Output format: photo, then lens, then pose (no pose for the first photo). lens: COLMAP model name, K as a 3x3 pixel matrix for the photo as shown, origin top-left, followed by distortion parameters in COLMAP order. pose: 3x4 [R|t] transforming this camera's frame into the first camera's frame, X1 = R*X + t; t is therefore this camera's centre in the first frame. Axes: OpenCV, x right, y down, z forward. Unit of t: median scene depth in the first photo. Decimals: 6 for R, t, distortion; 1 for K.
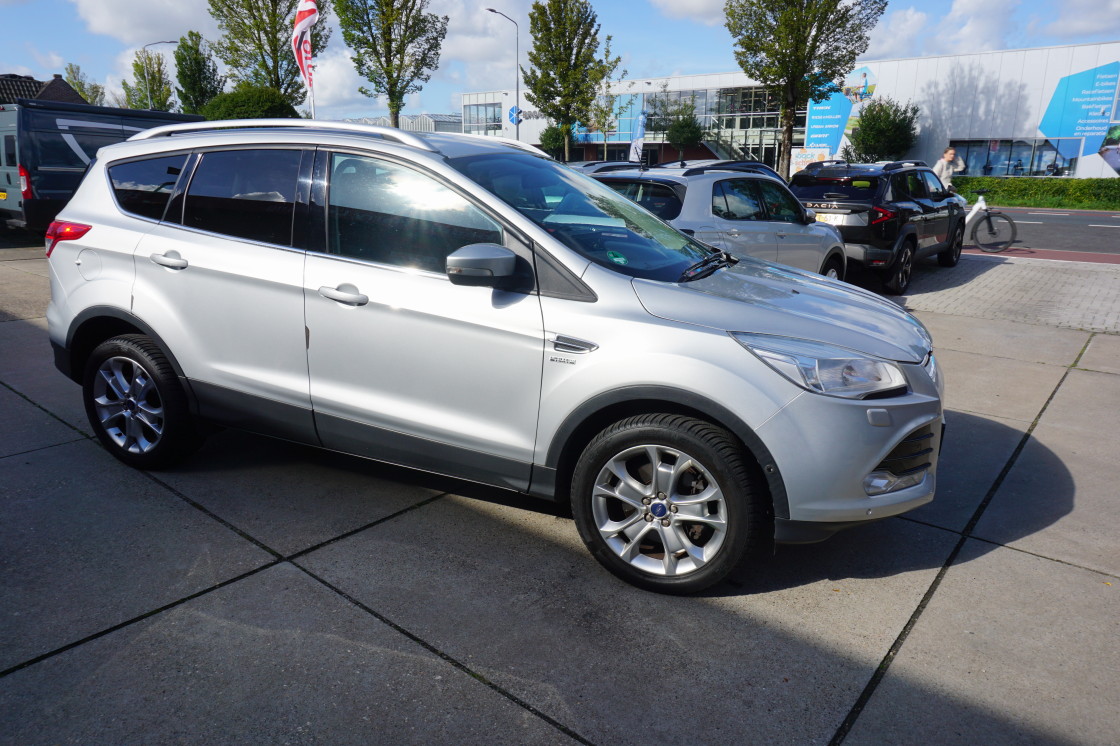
lens RADIAL K [[733.4, 0, 561.1], [0, 733.4, 360.3], [0, 0, 1]] dist [-0.024671, 0.004293]
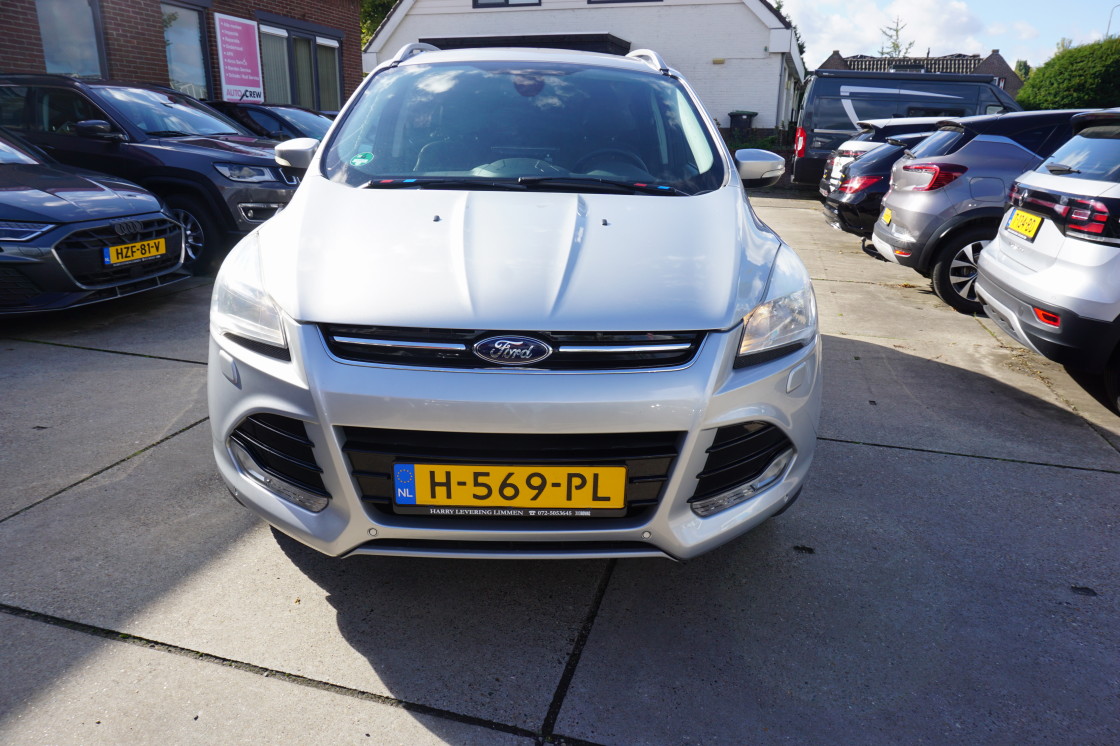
lens RADIAL K [[733.4, 0, 561.1], [0, 733.4, 360.3], [0, 0, 1]] dist [-0.024671, 0.004293]
pose [[0.412882, 0.258592, -0.873303, 1.178364], [-0.234440, 0.956712, 0.172451, -0.125393], [0.880094, 0.133536, 0.455634, 0.936633]]
